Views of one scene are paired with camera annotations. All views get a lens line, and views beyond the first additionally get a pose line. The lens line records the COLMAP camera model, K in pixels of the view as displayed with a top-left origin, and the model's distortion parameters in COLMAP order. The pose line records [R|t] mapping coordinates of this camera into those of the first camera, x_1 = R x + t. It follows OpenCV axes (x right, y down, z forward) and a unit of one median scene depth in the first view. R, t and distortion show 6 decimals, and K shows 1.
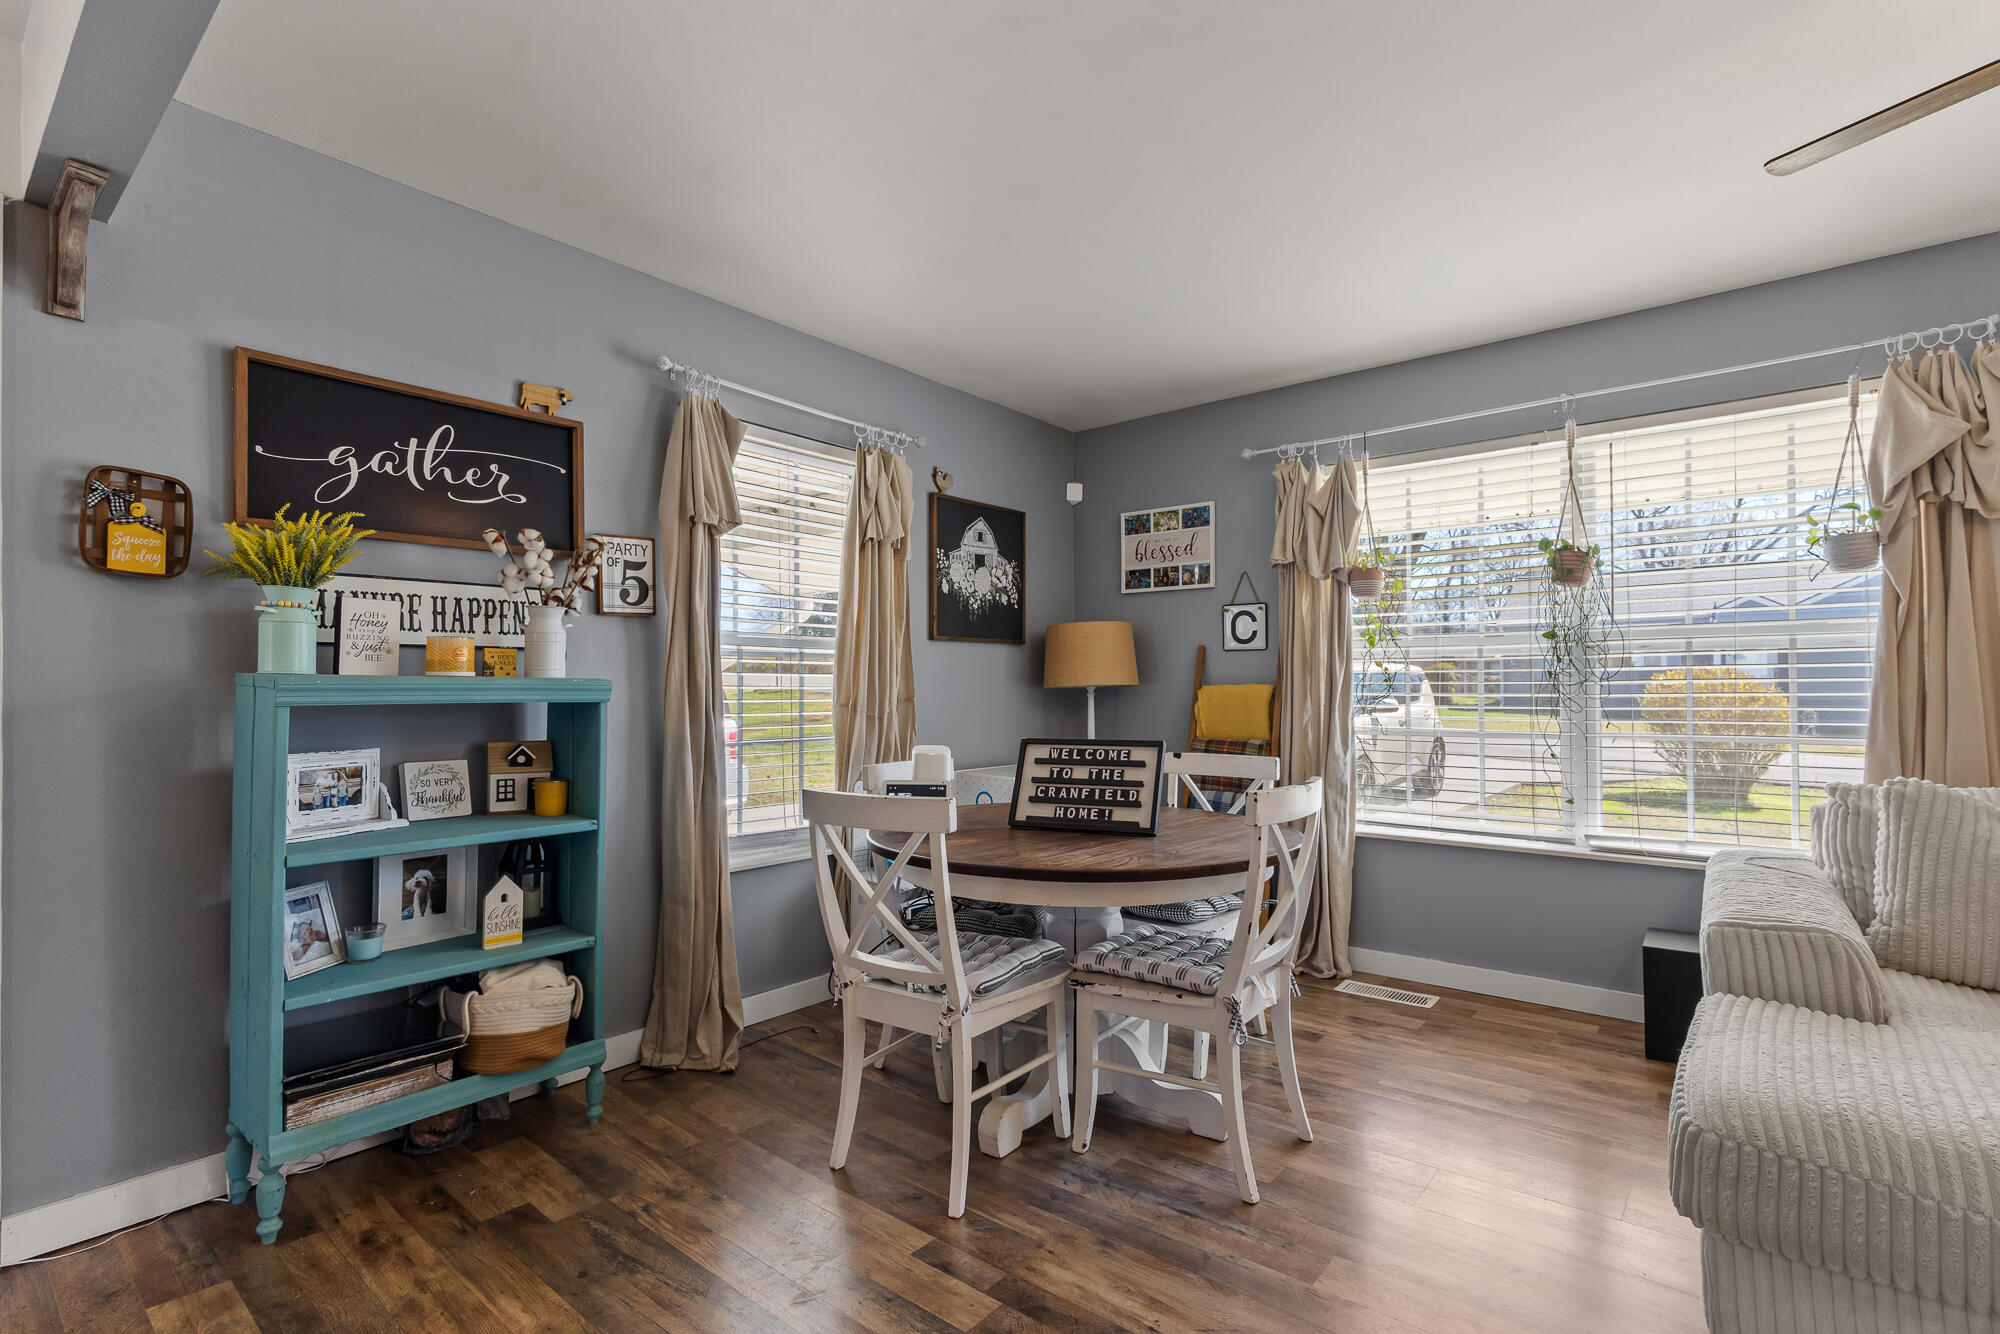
lens RADIAL K [[931.3, 0, 990.5], [0, 931.3, 666.3], [0, 0, 1]] dist [0.012707, 0.001450]
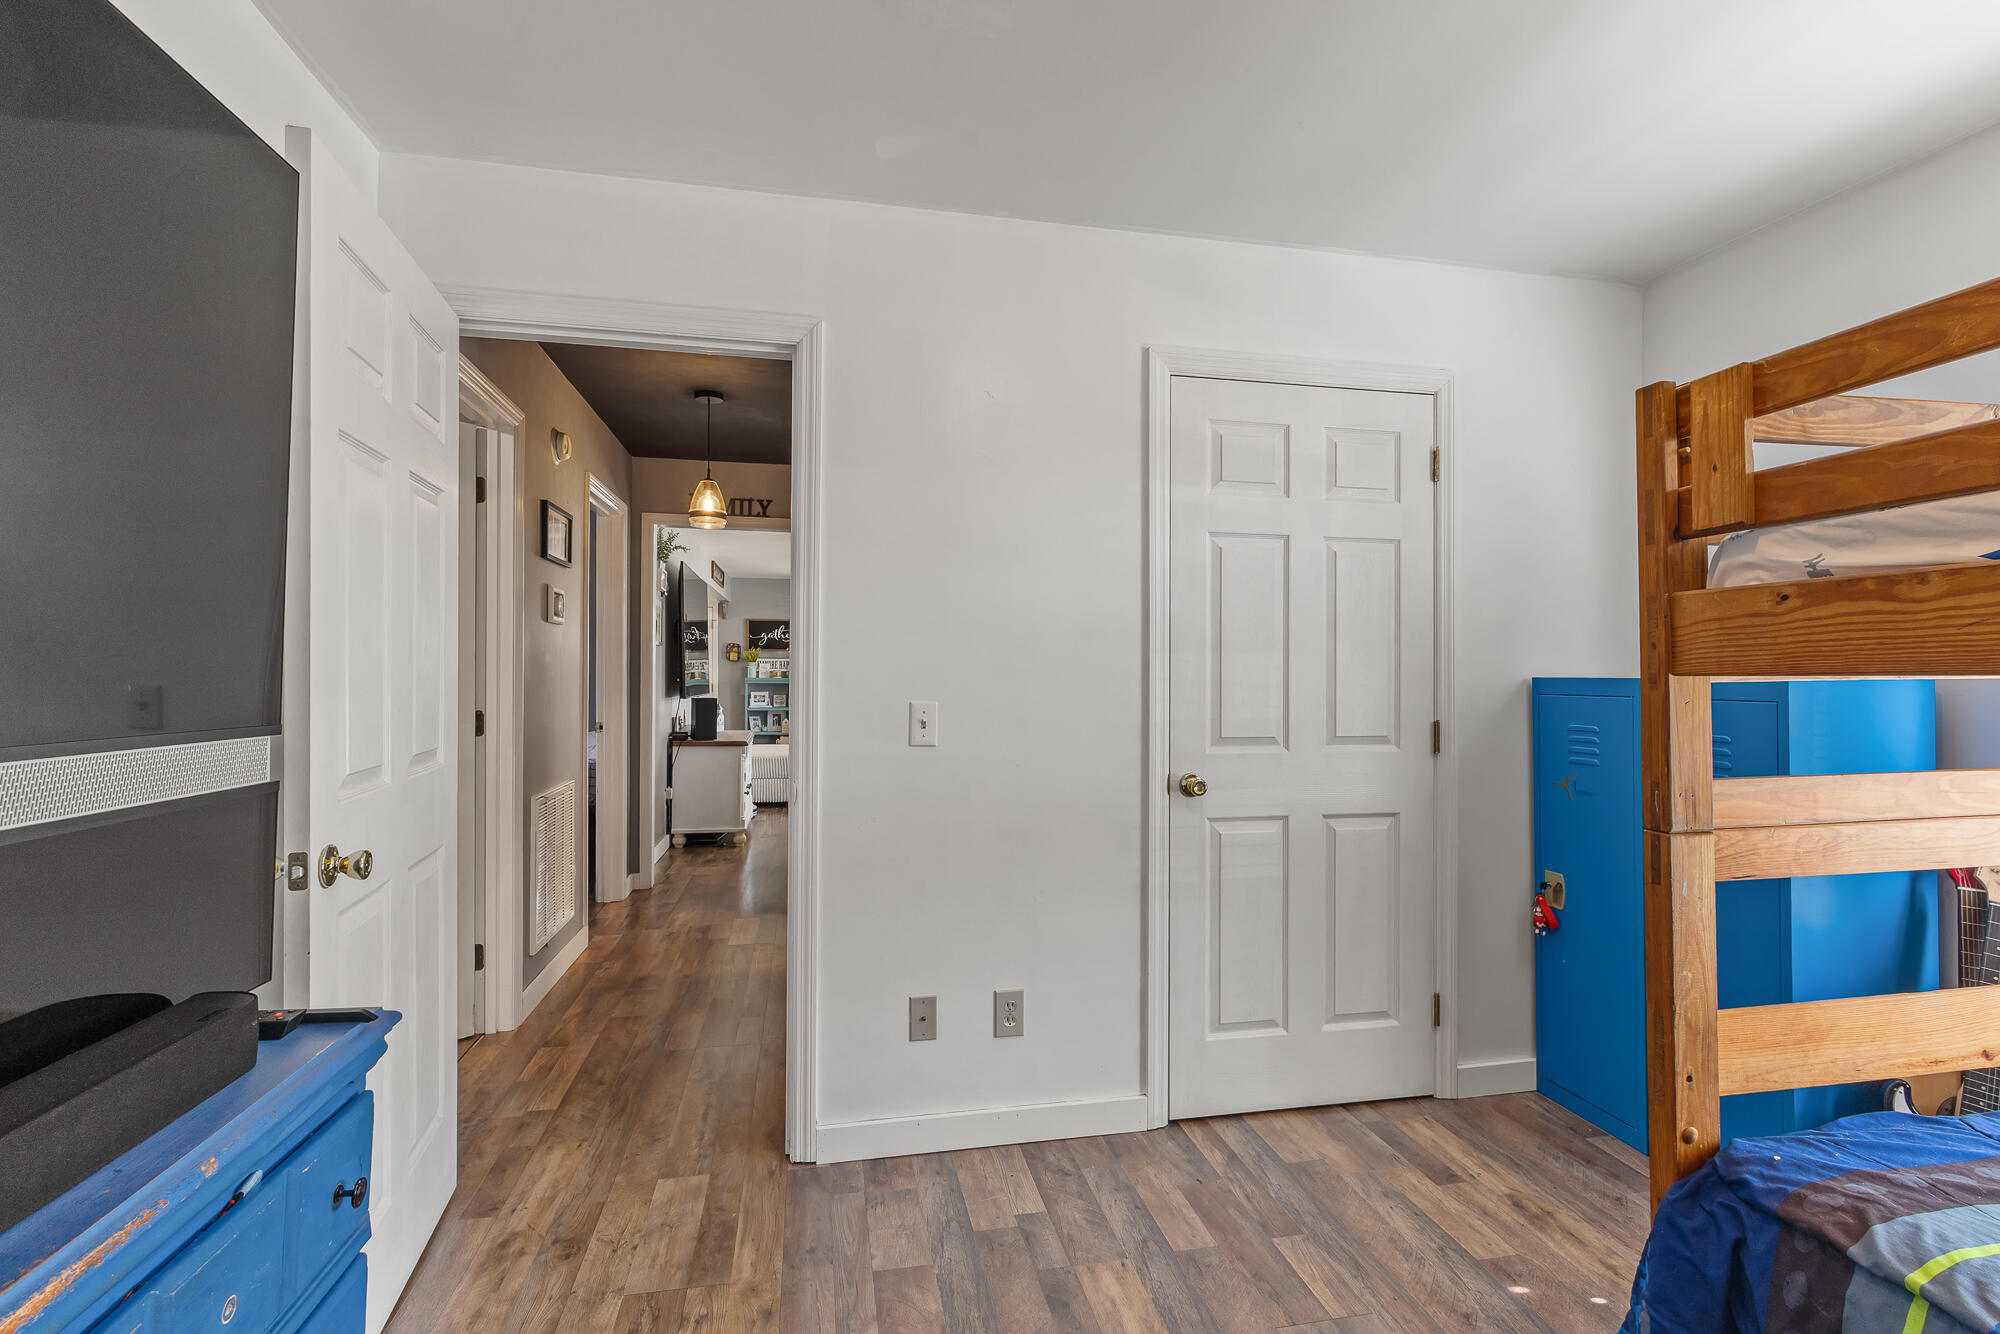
lens RADIAL K [[931.3, 0, 1003.5], [0, 931.3, 666.0], [0, 0, 1]] dist [0.012707, 0.001450]
pose [[0.776814, -0.005630, -0.629705, 3.110669], [0.010729, 0.999933, 0.004295, -0.054773], [0.629639, -0.010093, 0.776823, -1.883355]]
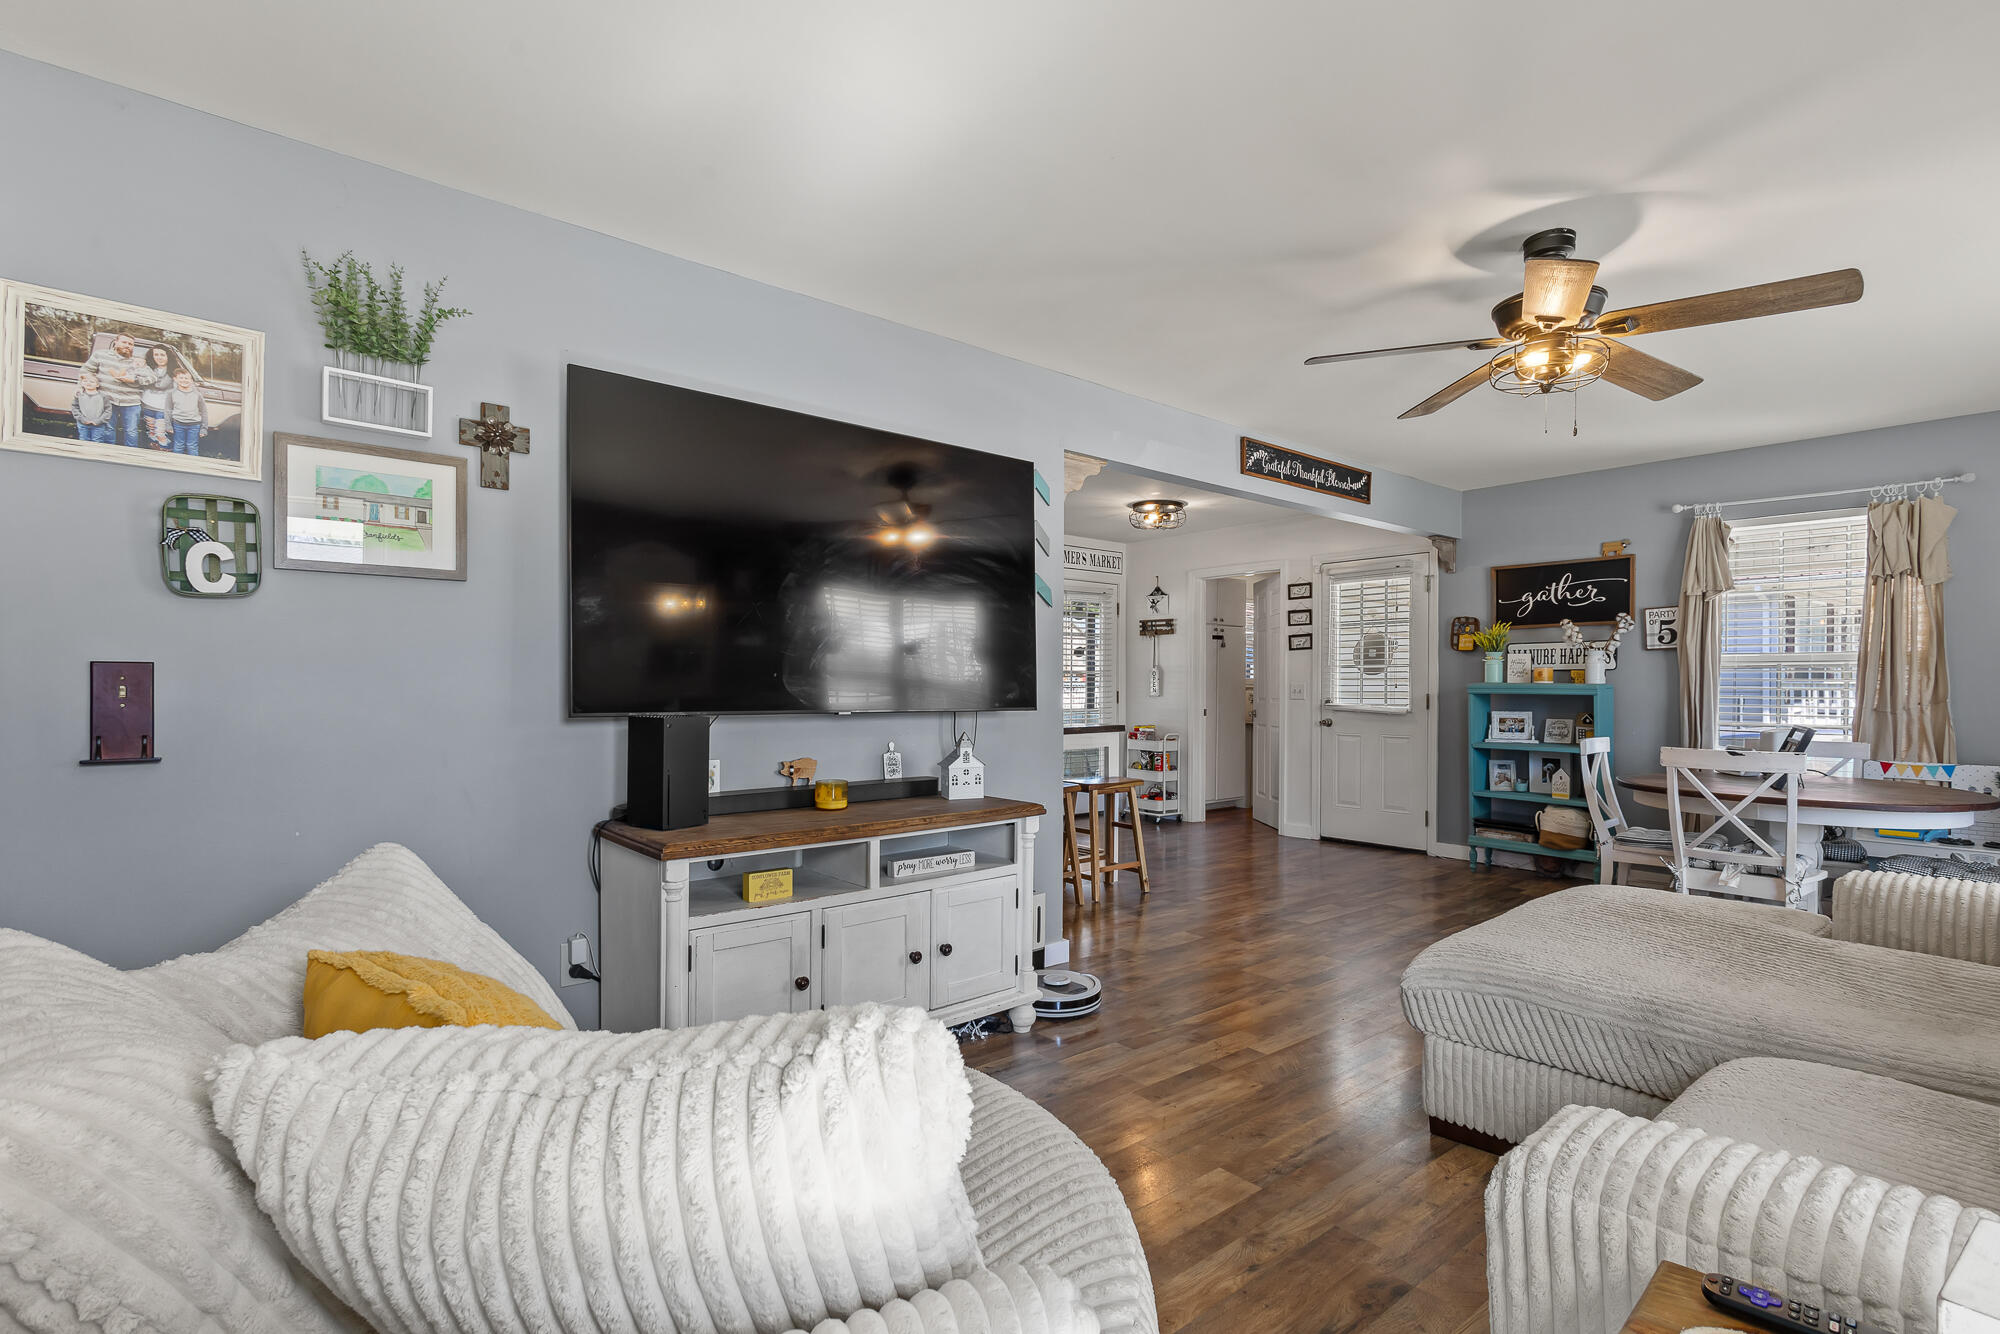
lens RADIAL K [[931.3, 0, 996.0], [0, 931.3, 674.4], [0, 0, 1]] dist [0.012707, 0.001450]
pose [[-0.202540, -0.010213, -0.979221, 1.821973], [0.015066, 0.999795, -0.013544, -0.000527], [0.979158, -0.017496, -0.202344, 0.084117]]
